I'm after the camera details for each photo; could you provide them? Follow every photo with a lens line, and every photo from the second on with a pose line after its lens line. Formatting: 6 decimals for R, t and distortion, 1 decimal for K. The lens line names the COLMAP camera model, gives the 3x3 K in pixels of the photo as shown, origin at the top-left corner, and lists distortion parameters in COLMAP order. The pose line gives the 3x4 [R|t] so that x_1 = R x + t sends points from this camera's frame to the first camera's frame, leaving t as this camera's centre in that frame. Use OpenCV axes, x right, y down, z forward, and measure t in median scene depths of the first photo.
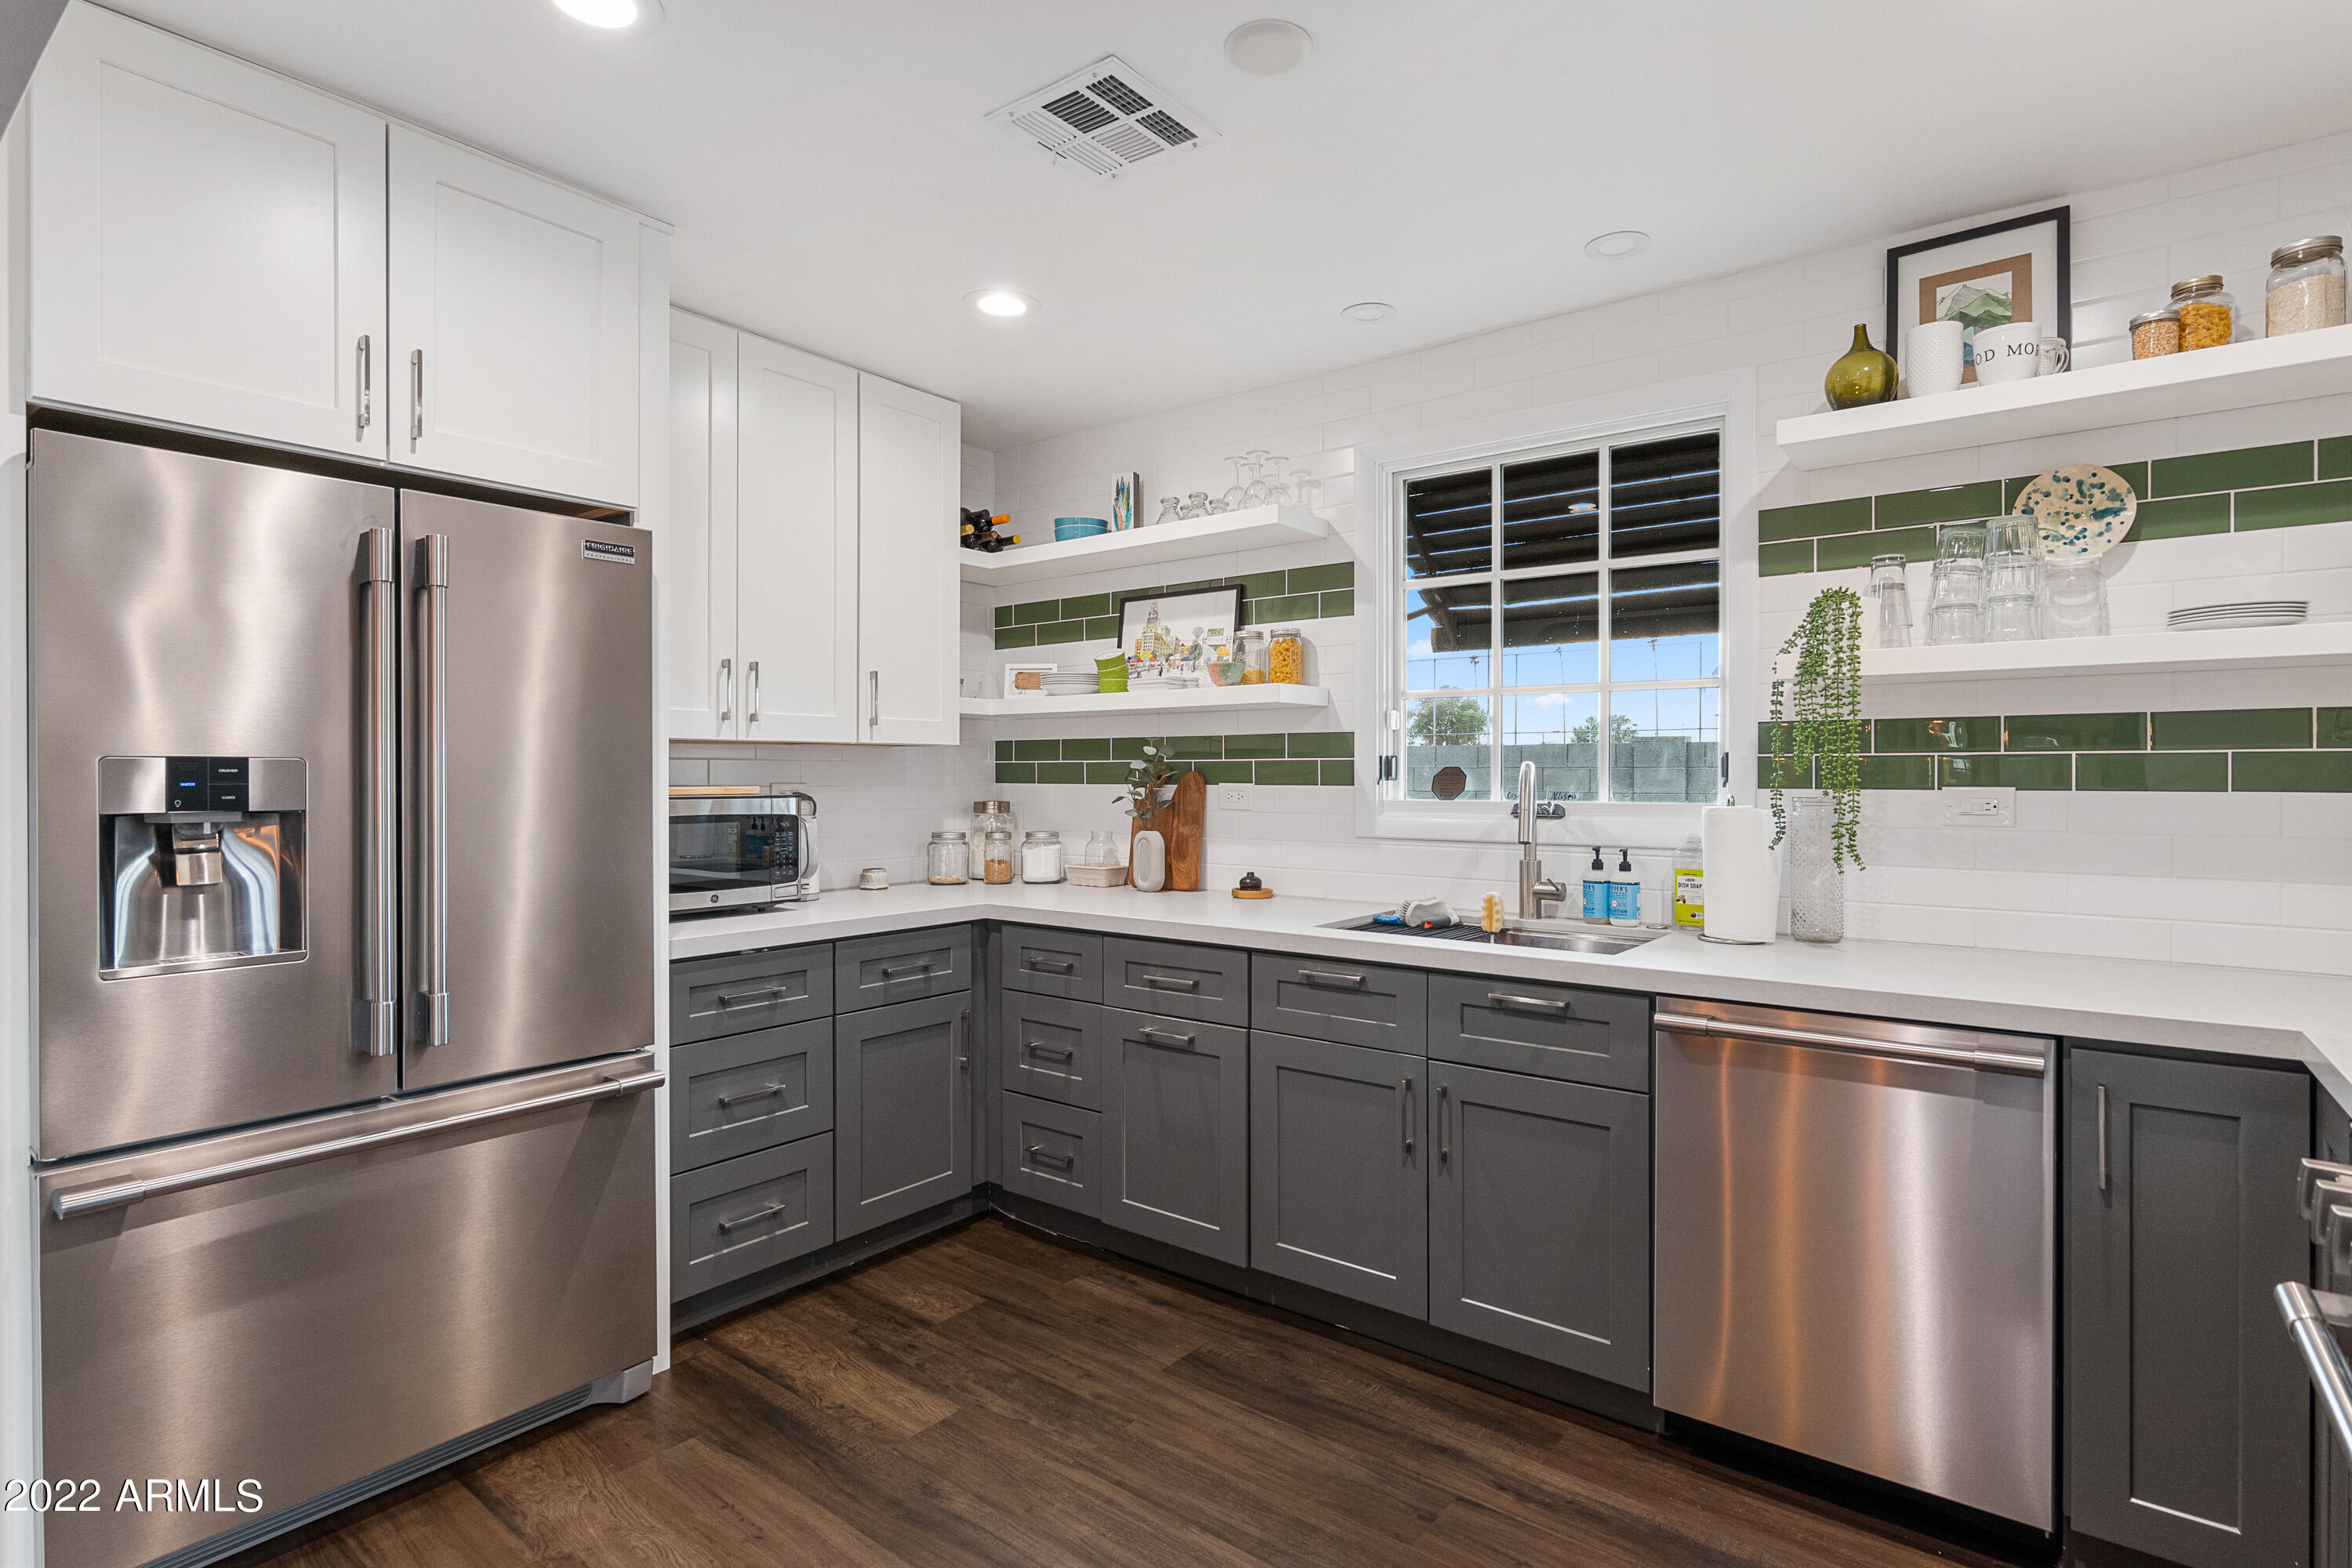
lens RADIAL K [[1162.1, 0, 1167.4], [0, 1162.1, 776.4], [0, 0, 1]] dist [-0.013311, 0.008252]
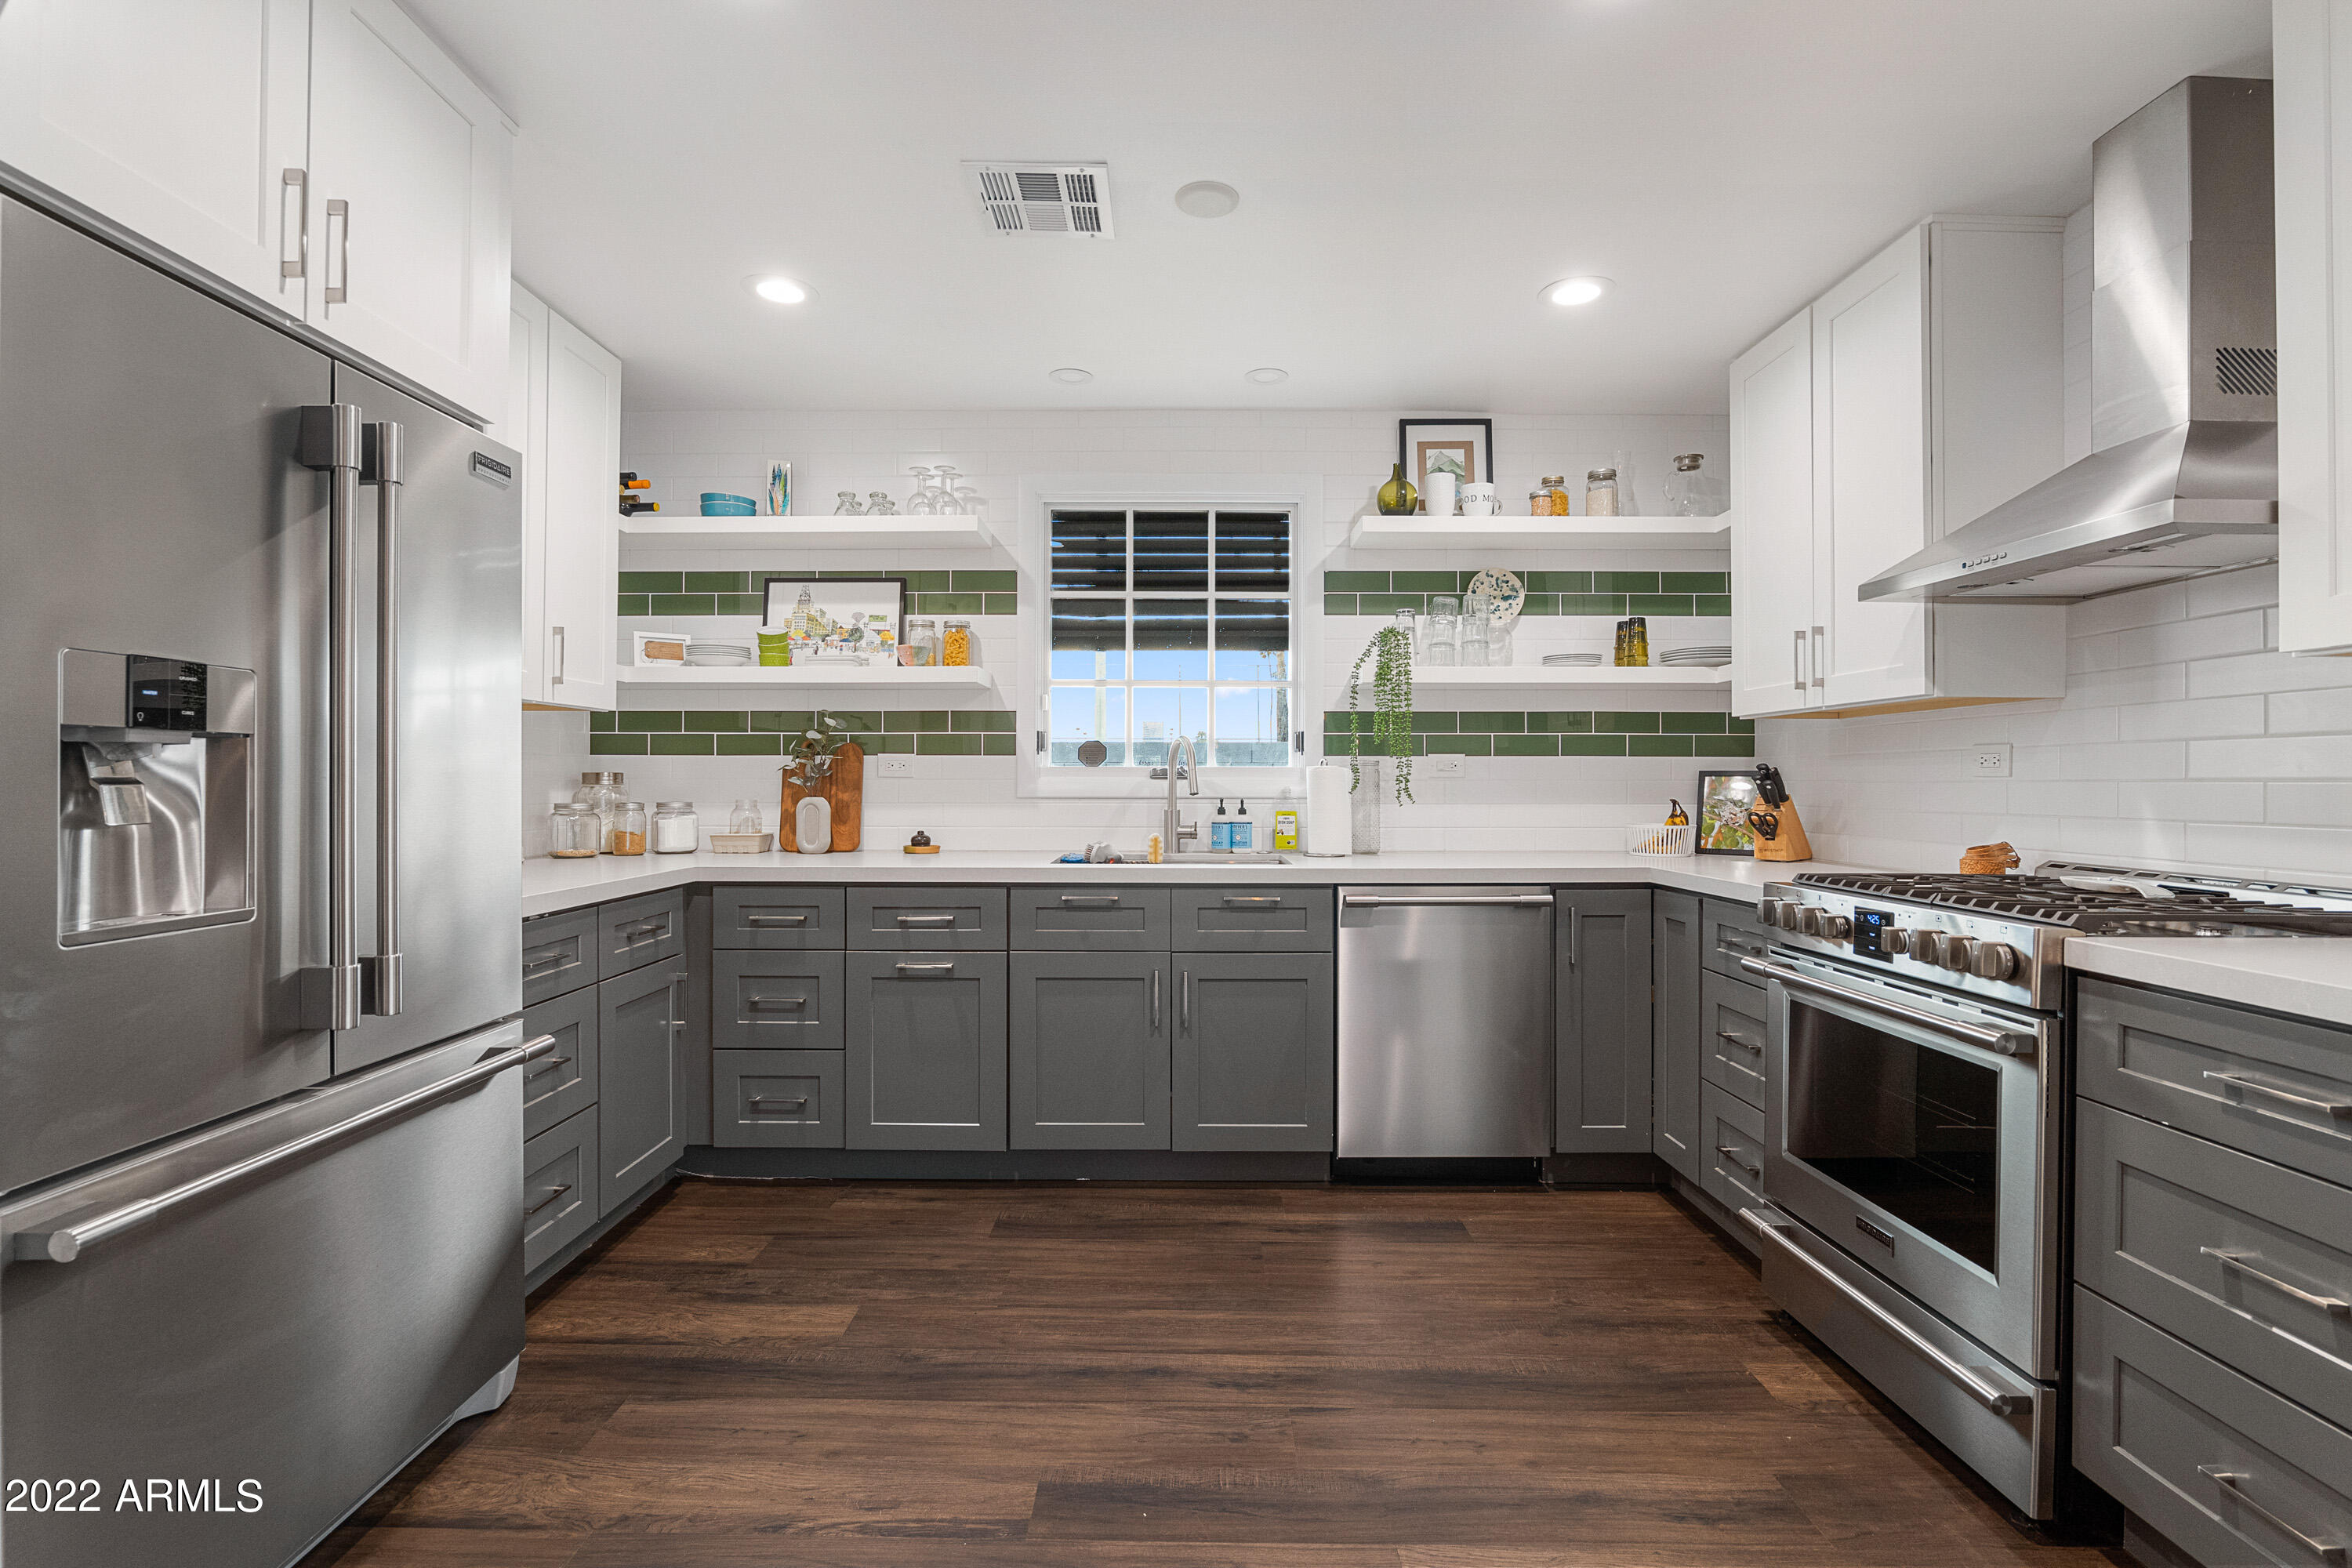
lens RADIAL K [[1084.0, 0, 1163.9], [0, 1084.0, 770.3], [0, 0, 1]] dist [-0.035785, 0.016868]
pose [[0.794935, 0.007667, 0.606646, -0.450679], [-0.001292, 0.999939, -0.010944, 0.040184], [-0.606693, 0.007916, 0.794896, 0.012165]]
